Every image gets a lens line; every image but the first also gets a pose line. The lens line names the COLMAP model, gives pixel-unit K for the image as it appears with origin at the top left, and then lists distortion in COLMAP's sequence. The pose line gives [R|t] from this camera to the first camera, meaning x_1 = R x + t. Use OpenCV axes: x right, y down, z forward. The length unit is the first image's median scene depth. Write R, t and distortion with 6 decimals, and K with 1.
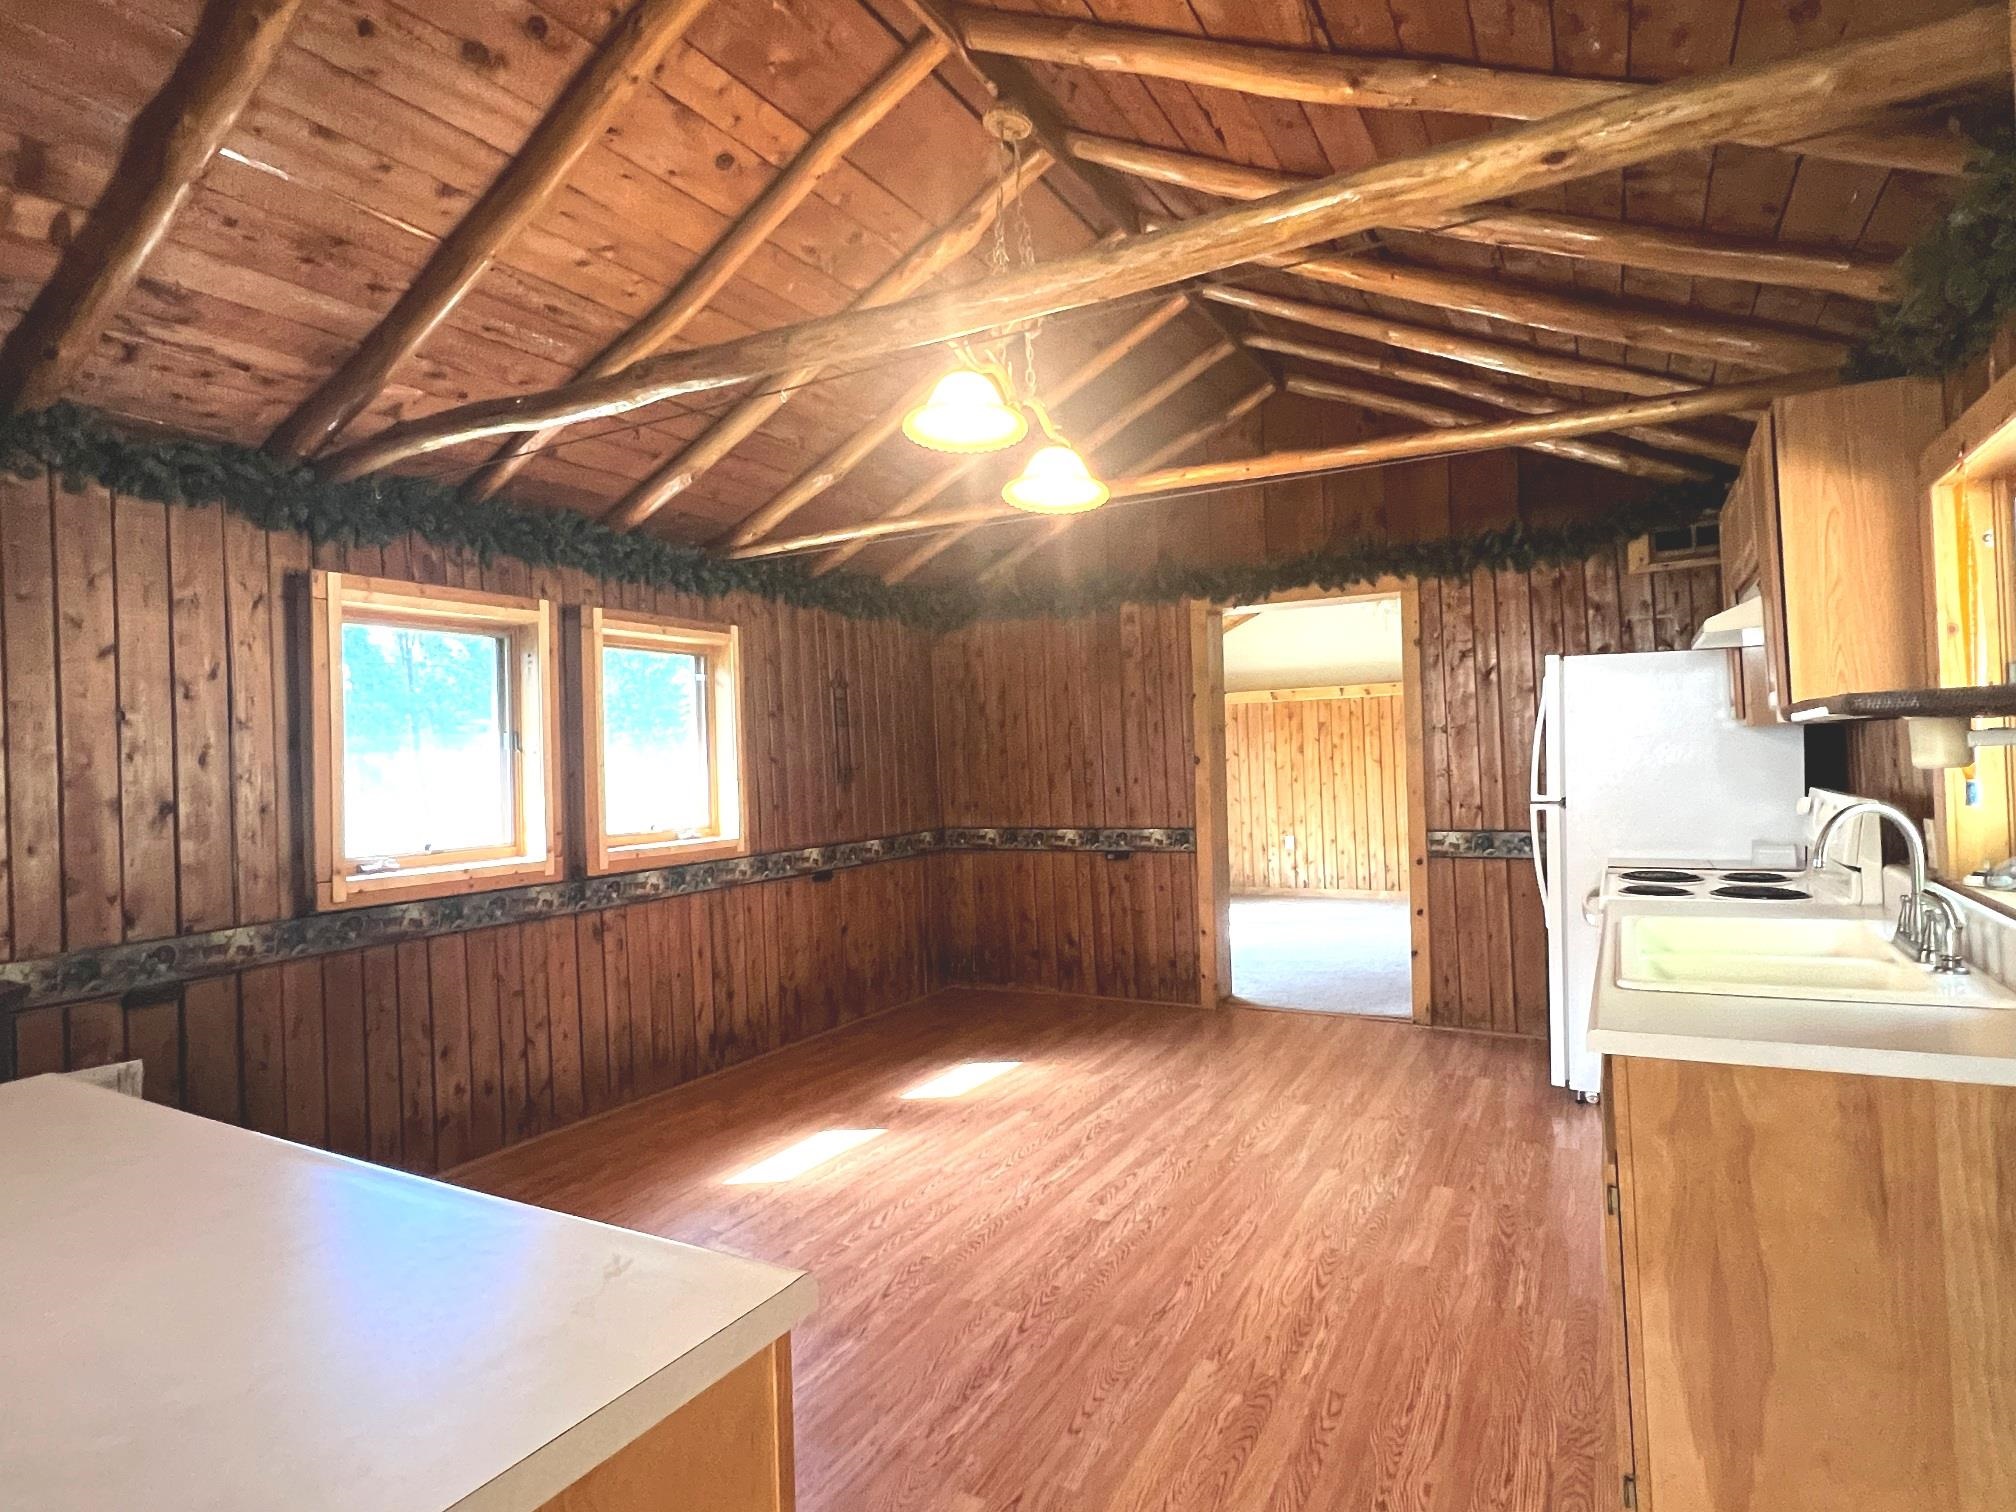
lens RADIAL K [[1078.8, 0, 1006.2], [0, 1078.8, 737.5], [0, 0, 1]] dist [0.000094, -0.001817]
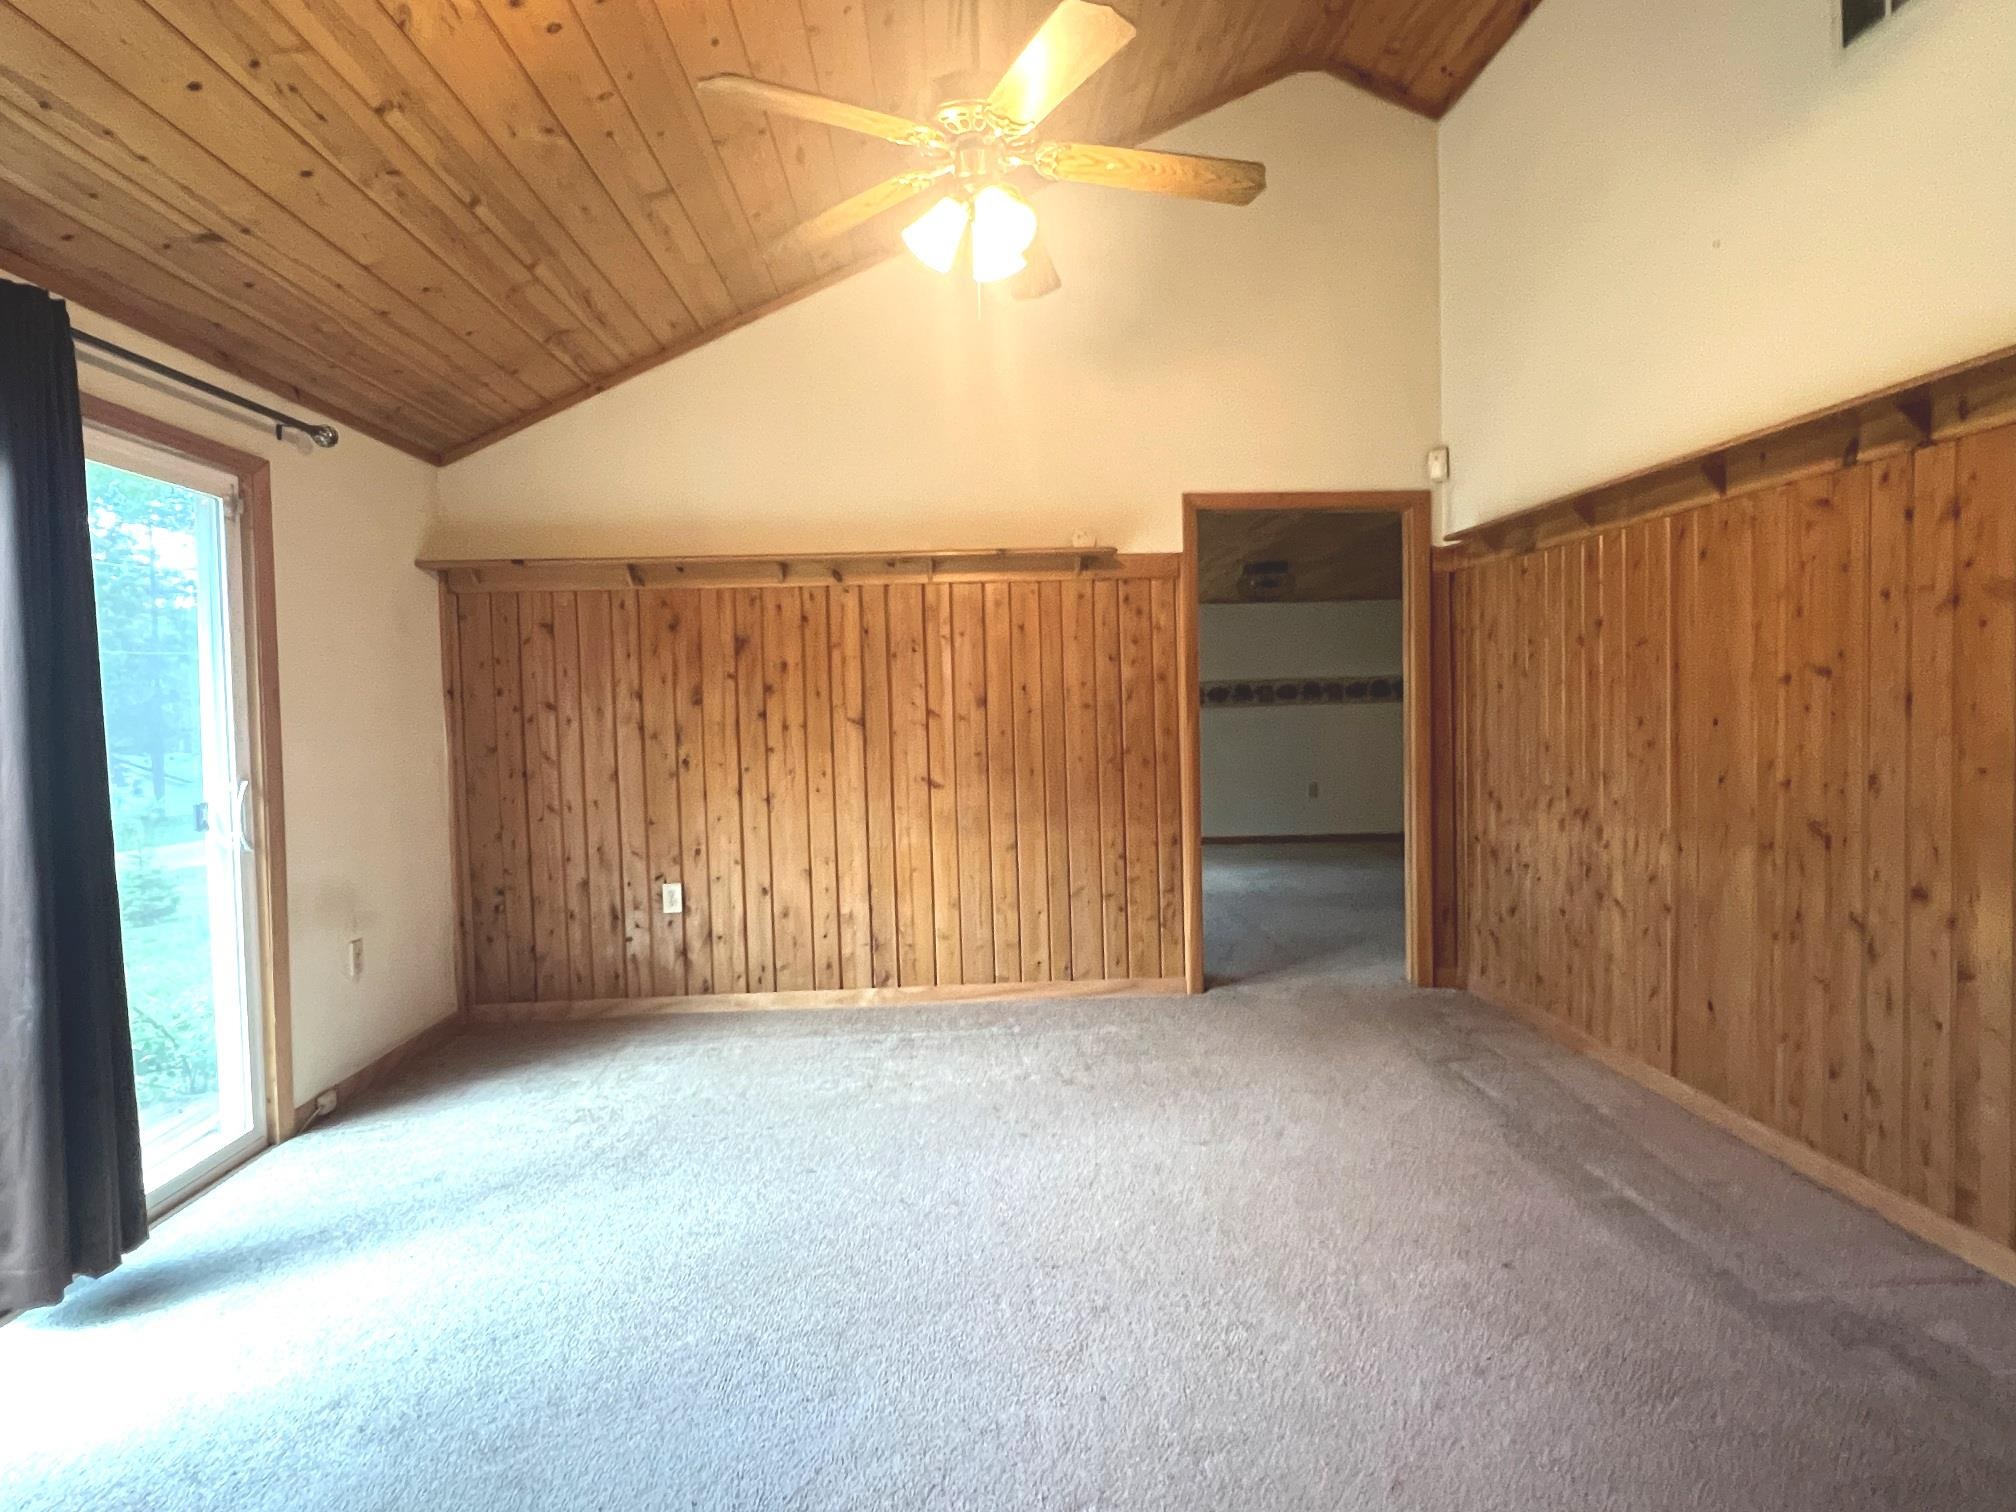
lens RADIAL K [[1078.8, 0, 991.3], [0, 1078.8, 749.6], [0, 0, 1]] dist [0.000094, -0.001817]
pose [[0.853026, -0.010156, 0.521769, 0.275768], [-0.010935, 0.999243, 0.037327, 0.030307], [-0.521753, -0.037547, 0.852270, 1.066749]]
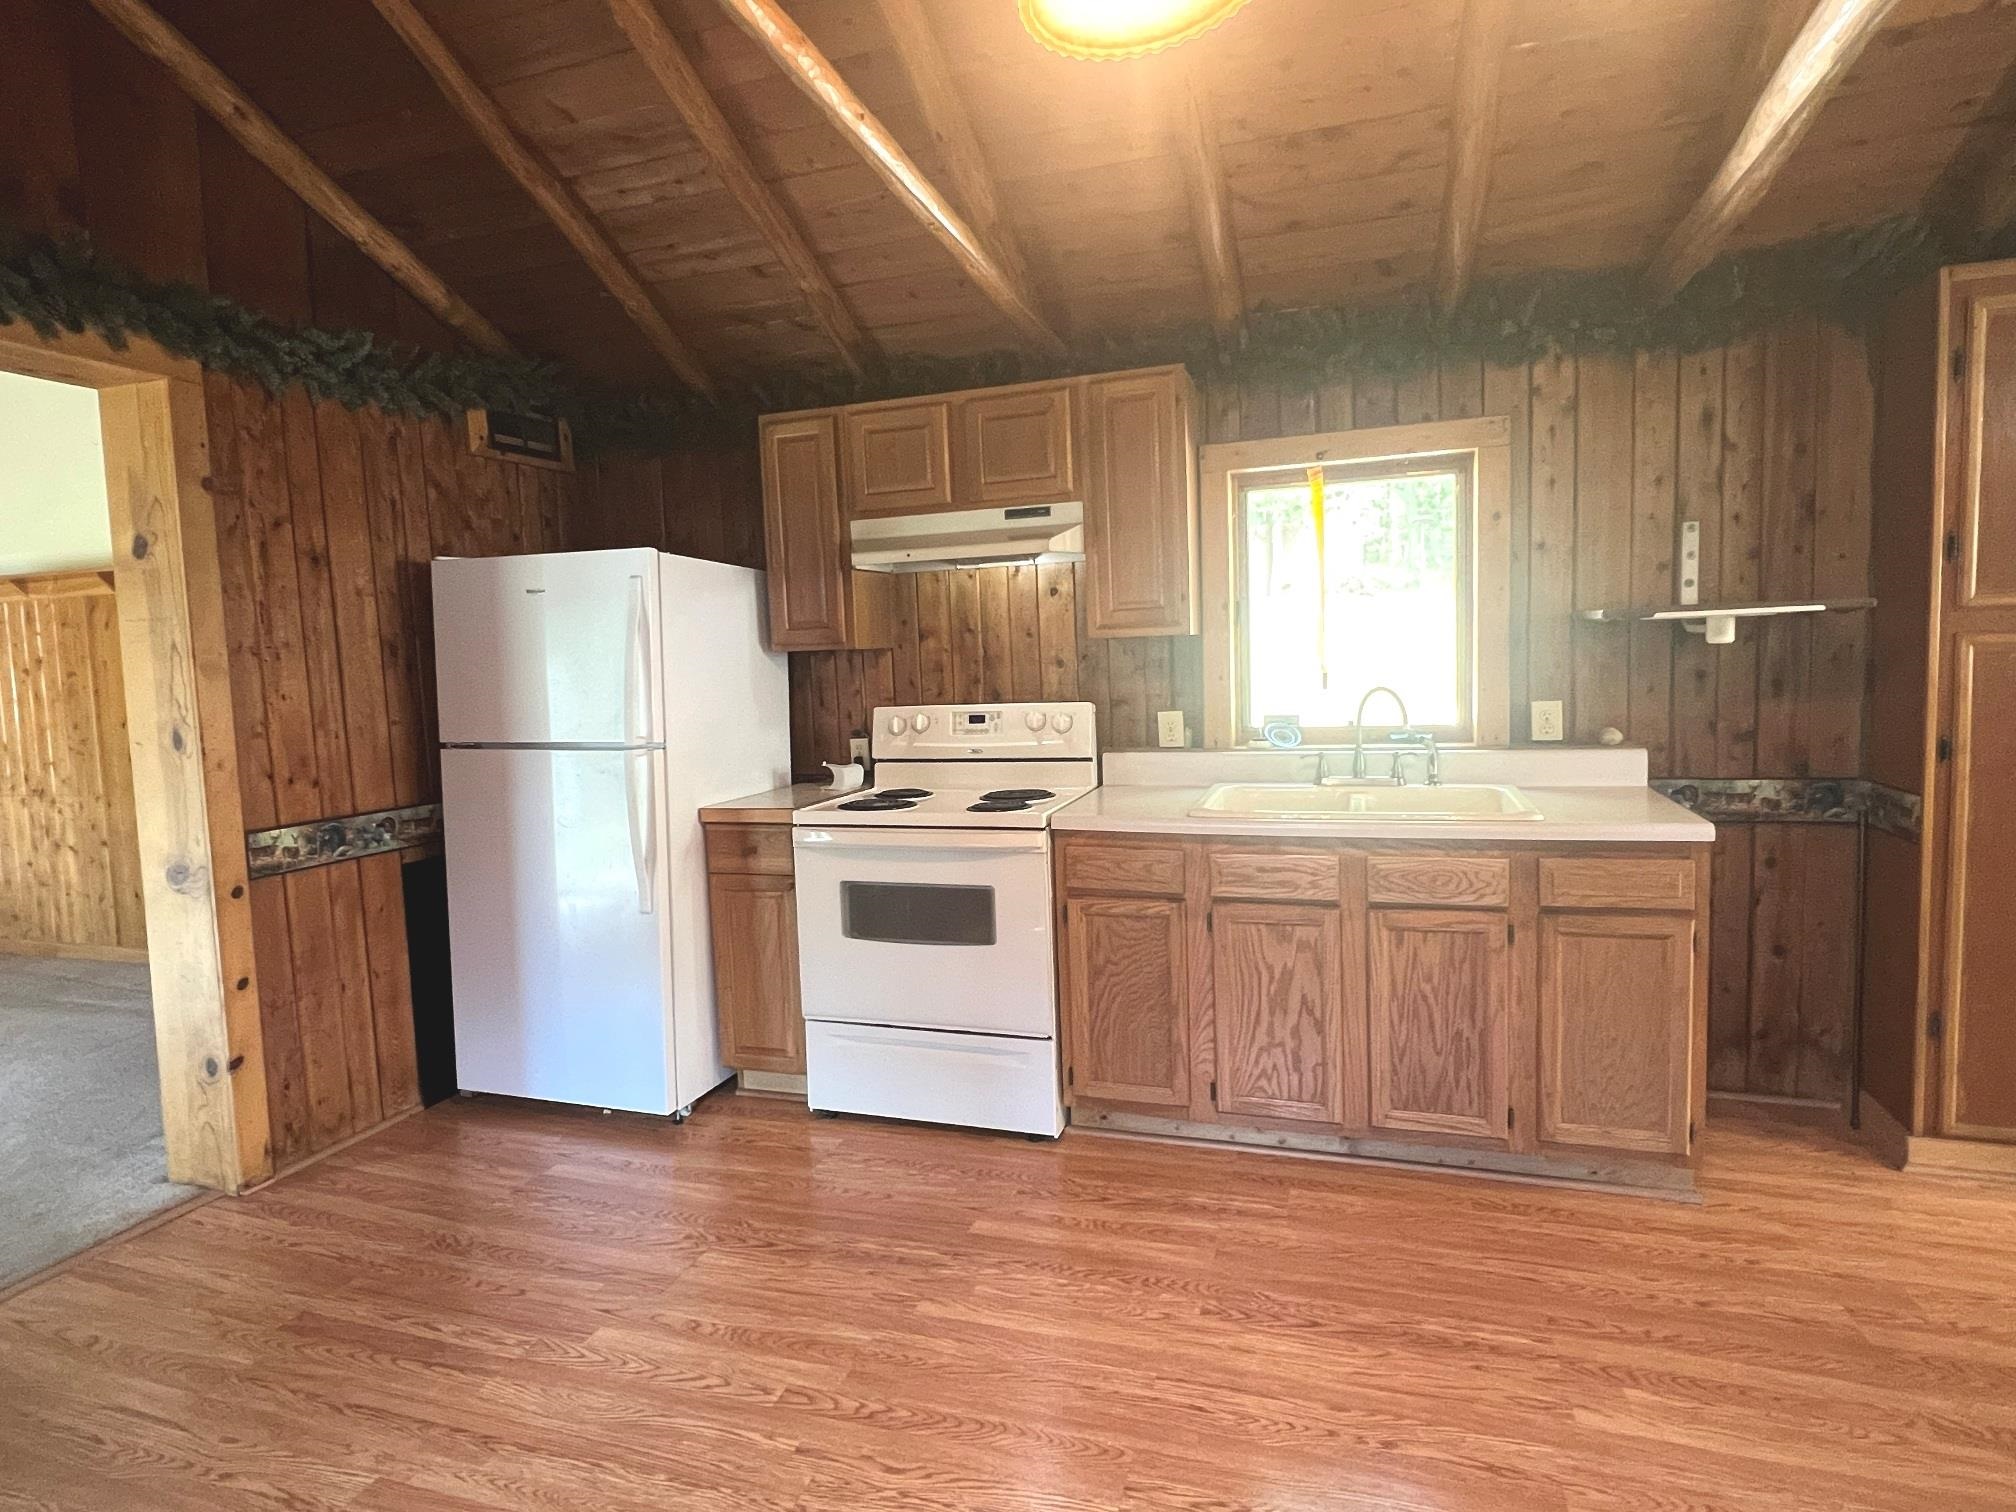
lens RADIAL K [[1078.8, 0, 998.9], [0, 1078.8, 742.7], [0, 0, 1]] dist [0.000094, -0.001817]
pose [[-0.192609, -0.034687, 0.980662, -0.229135], [0.022889, 0.998944, 0.039829, 0.027801], [-0.981009, 0.030118, -0.191612, 0.749235]]
